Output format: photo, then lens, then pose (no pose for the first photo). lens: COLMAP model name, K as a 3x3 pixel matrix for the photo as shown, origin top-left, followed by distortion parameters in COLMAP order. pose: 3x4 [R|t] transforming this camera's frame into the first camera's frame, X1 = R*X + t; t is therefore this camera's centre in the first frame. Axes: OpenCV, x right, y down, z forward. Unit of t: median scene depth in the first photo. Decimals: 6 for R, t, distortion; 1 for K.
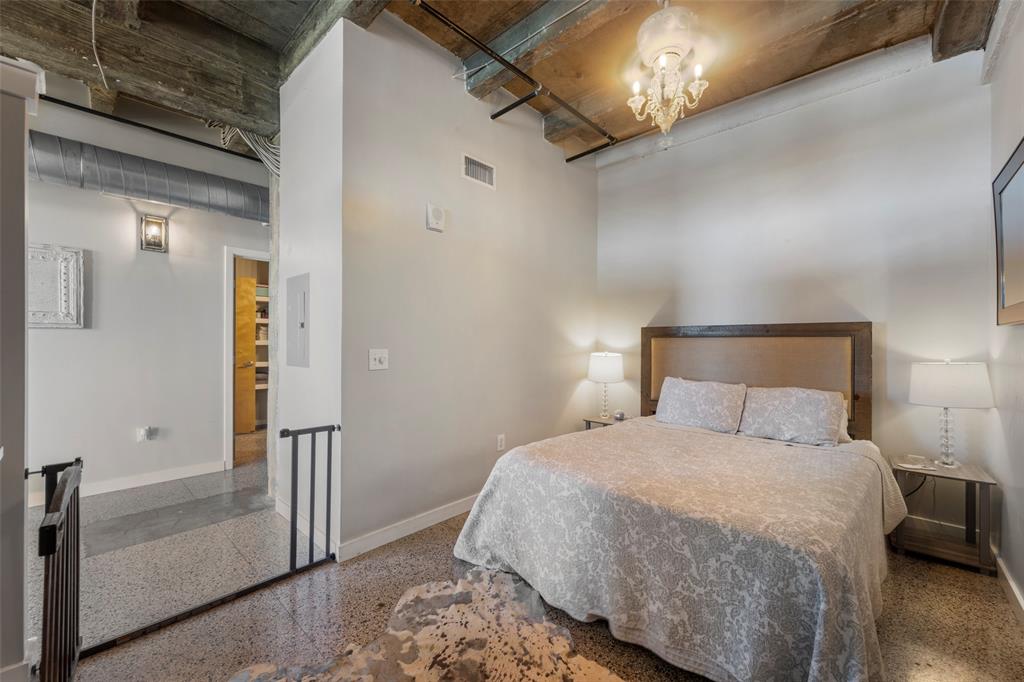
lens RADIAL K [[406.0, 0, 509.3], [0, 406.0, 343.5], [0, 0, 1]] dist [0.000590, -0.000418]
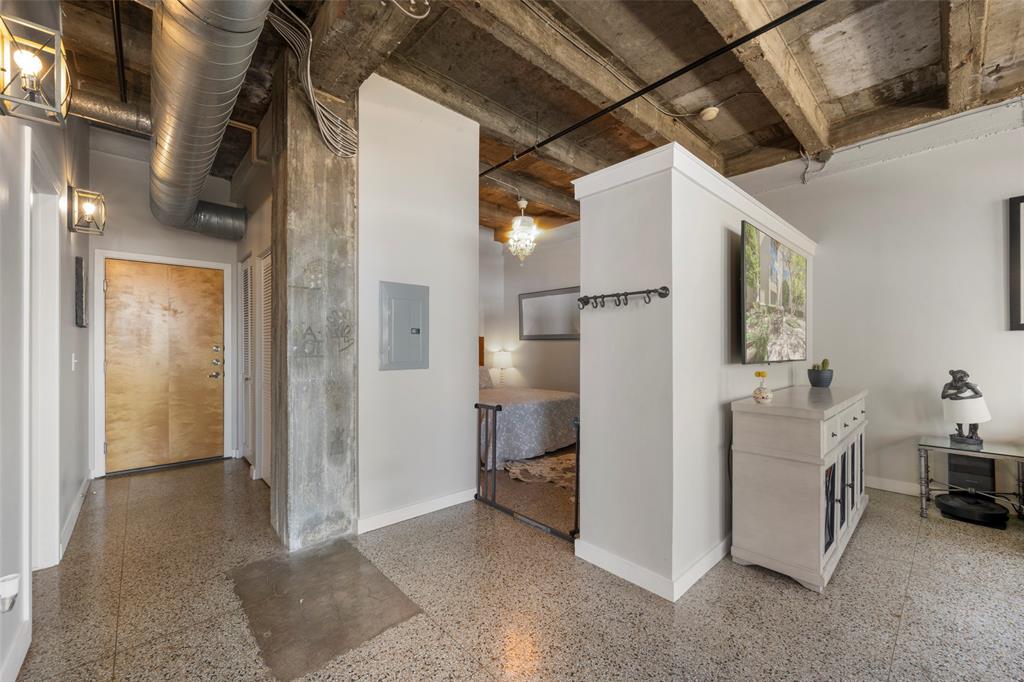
lens RADIAL K [[406.0, 0, 513.0], [0, 406.0, 346.3], [0, 0, 1]] dist [0.000590, -0.000418]
pose [[0.078402, -0.004351, 0.996912, -2.296523], [0.001274, 0.999990, 0.004264, -0.011885], [-0.996921, 0.000936, 0.078407, 0.944518]]
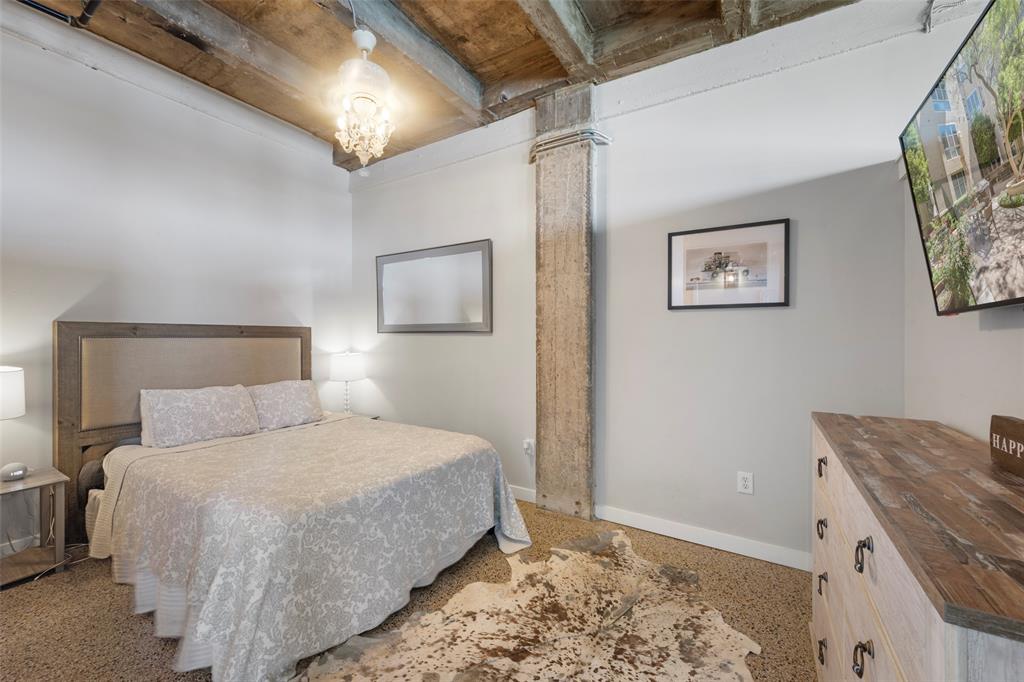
lens RADIAL K [[406.0, 0, 509.1], [0, 406.0, 341.5], [0, 0, 1]] dist [0.000590, -0.000418]
pose [[-0.191498, -0.011619, 0.981424, -0.900727], [-0.001906, 0.999932, 0.011467, -0.033135], [-0.981491, 0.000325, -0.191507, 0.897959]]
